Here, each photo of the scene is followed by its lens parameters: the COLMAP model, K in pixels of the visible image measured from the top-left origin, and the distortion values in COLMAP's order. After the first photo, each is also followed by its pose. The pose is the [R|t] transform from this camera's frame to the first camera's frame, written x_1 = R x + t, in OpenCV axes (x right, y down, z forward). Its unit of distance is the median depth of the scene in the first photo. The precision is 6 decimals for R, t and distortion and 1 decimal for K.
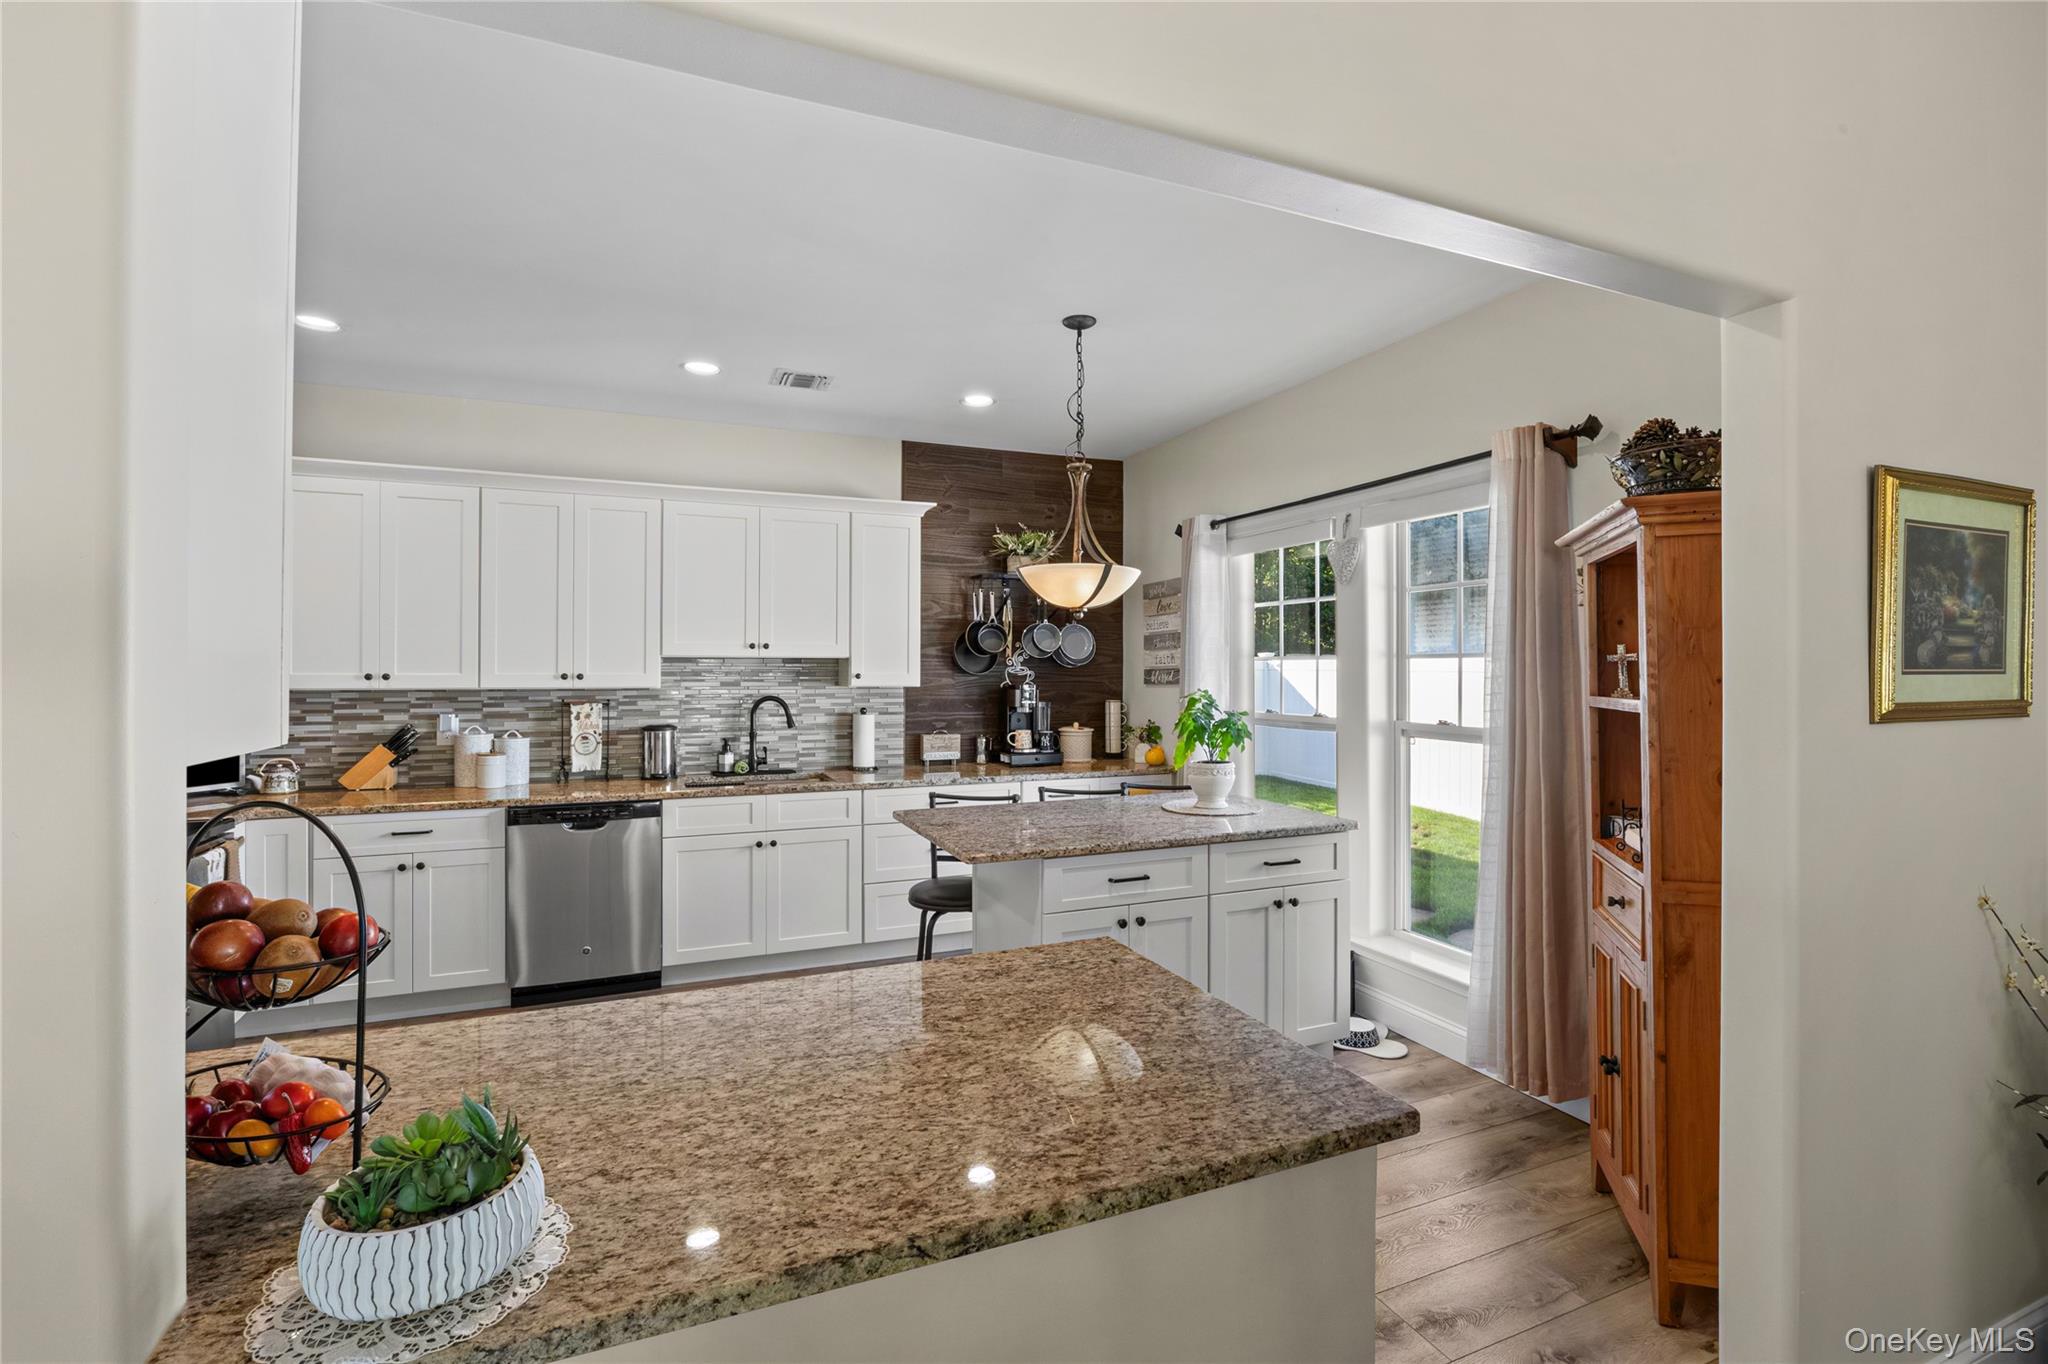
lens RADIAL K [[898.3, 0, 1025.4], [0, 898.3, 661.8], [0, 0, 1]] dist [-0.020515, 0.003038]
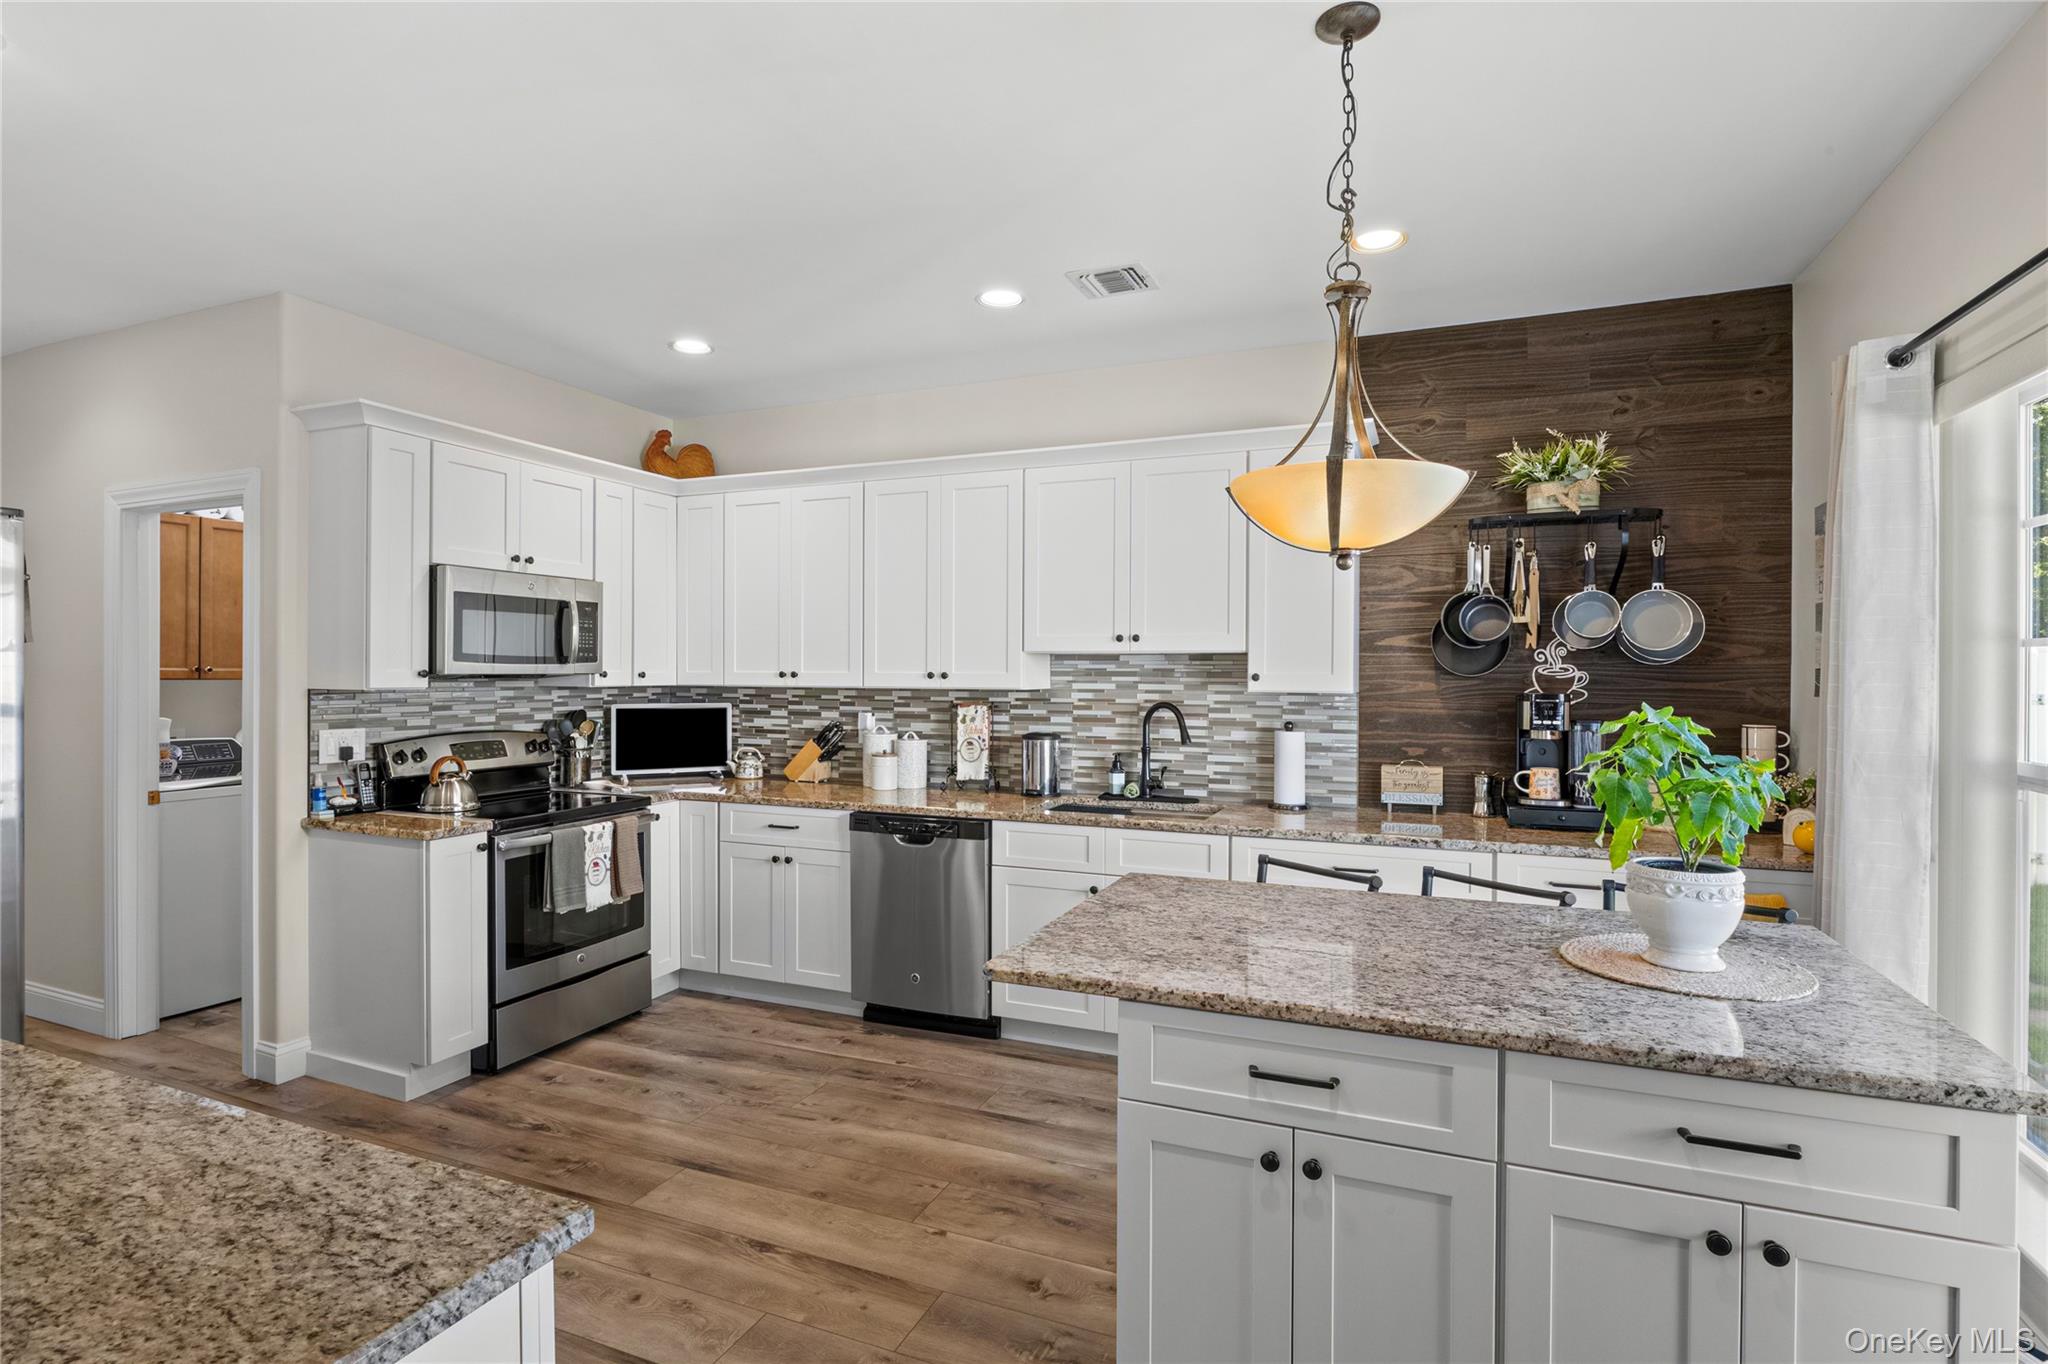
lens RADIAL K [[989.8, 0, 1029.9], [0, 989.8, 677.6], [0, 0, 1]] dist [-0.014256, 0.000500]
pose [[0.707335, 0.005201, -0.706859, 0.273599], [0.002523, 0.999948, 0.009882, 0.008645], [0.706874, -0.008773, 0.707285, 0.347026]]
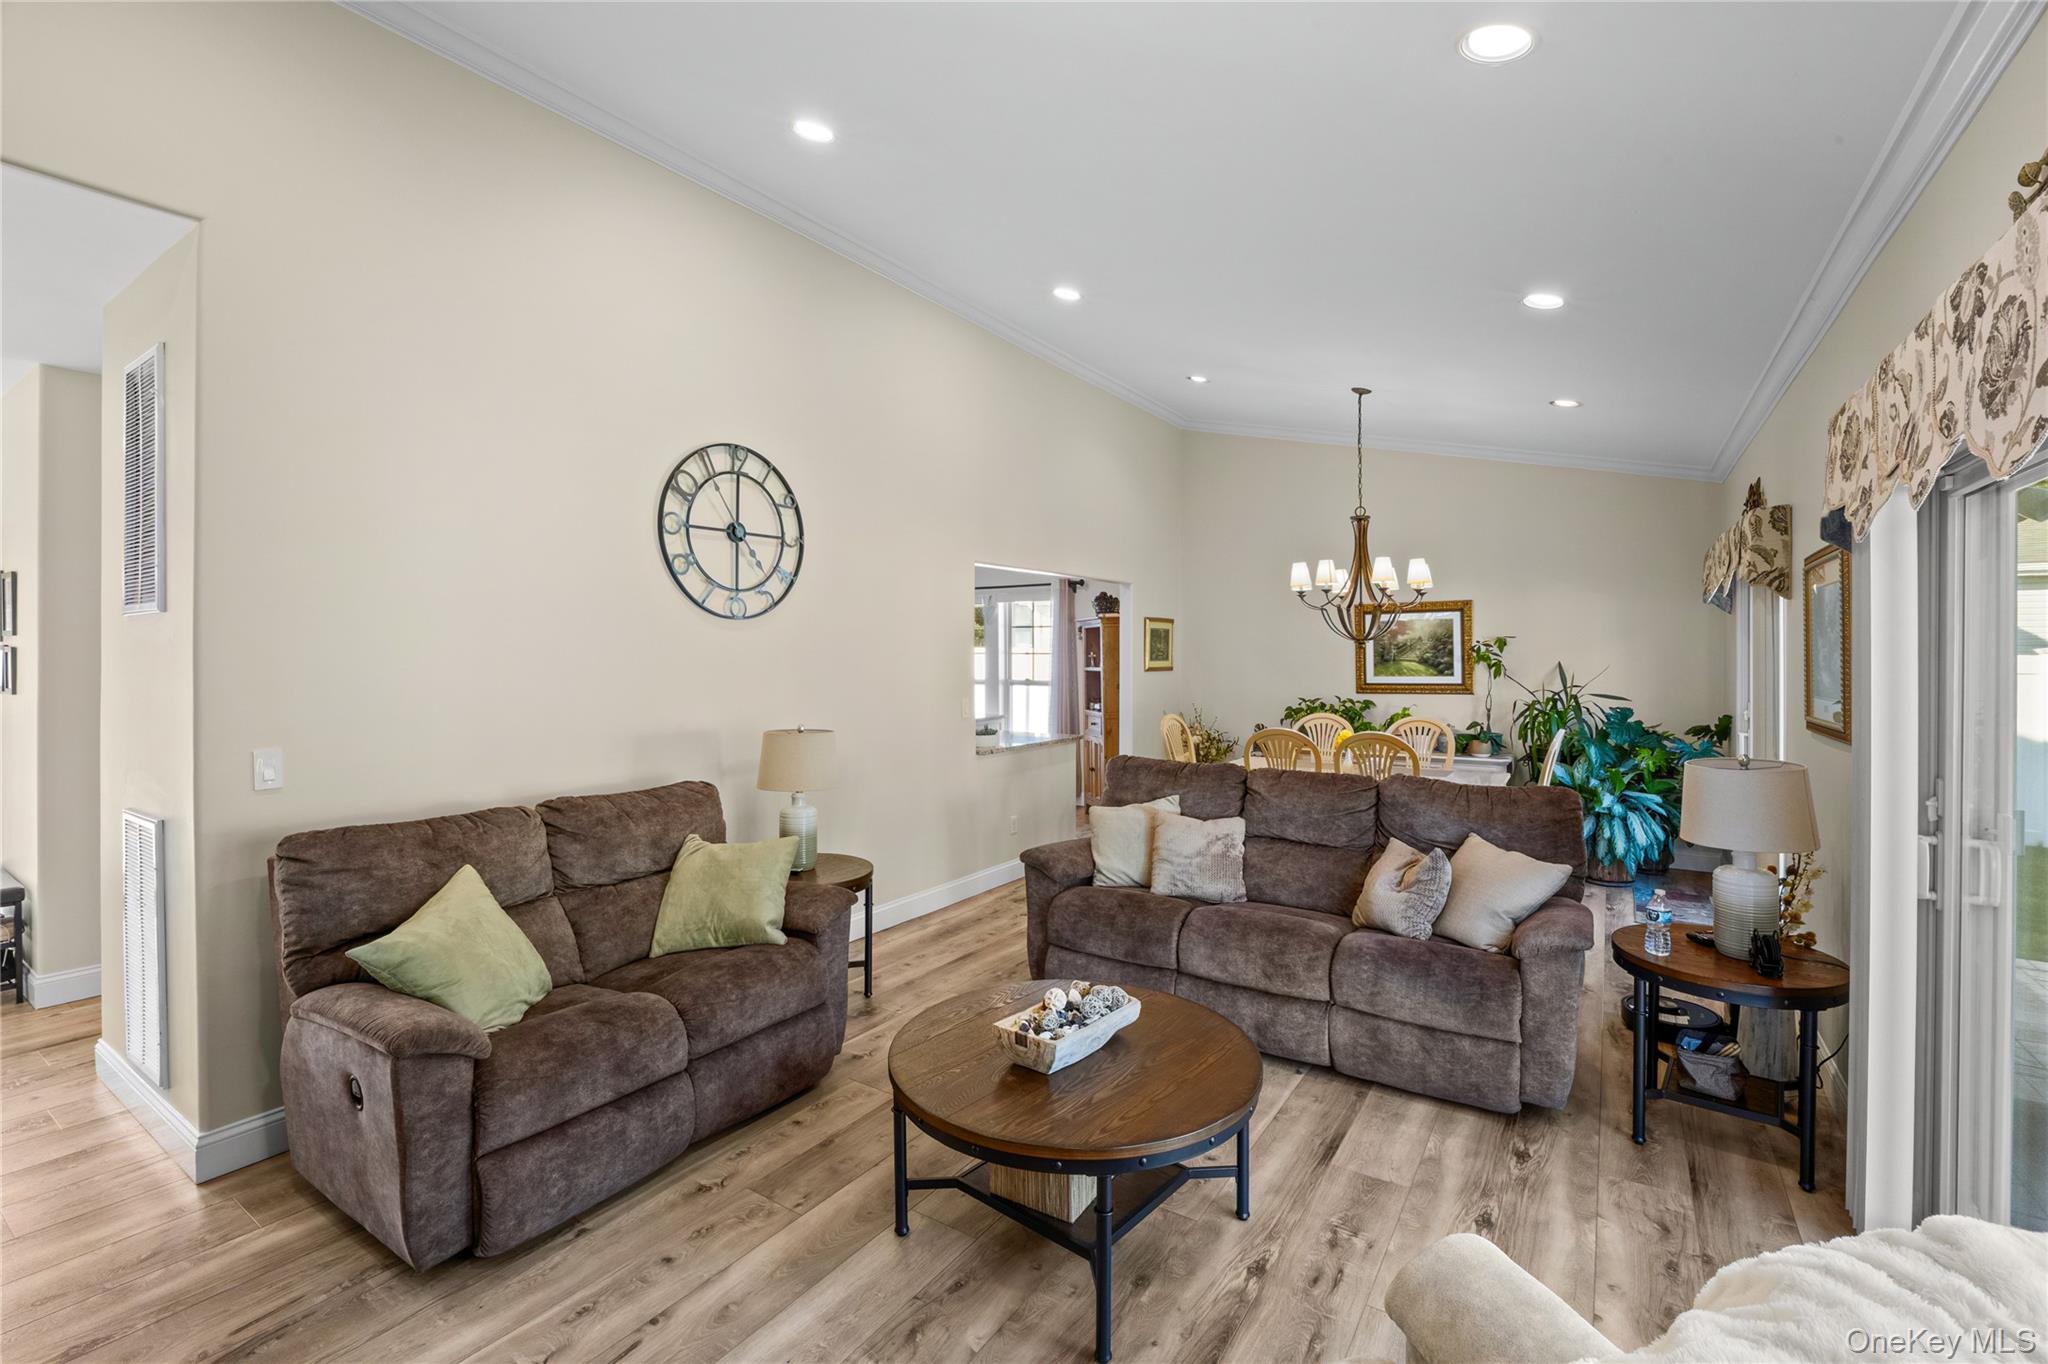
lens RADIAL K [[898.3, 0, 1027.9], [0, 898.3, 654.0], [0, 0, 1]] dist [-0.020515, 0.003038]
pose [[0.822154, -0.002076, 0.569261, -0.858106], [-0.004244, 0.999943, 0.009776, -0.025879], [-0.569249, -0.010453, 0.822099, -0.971897]]
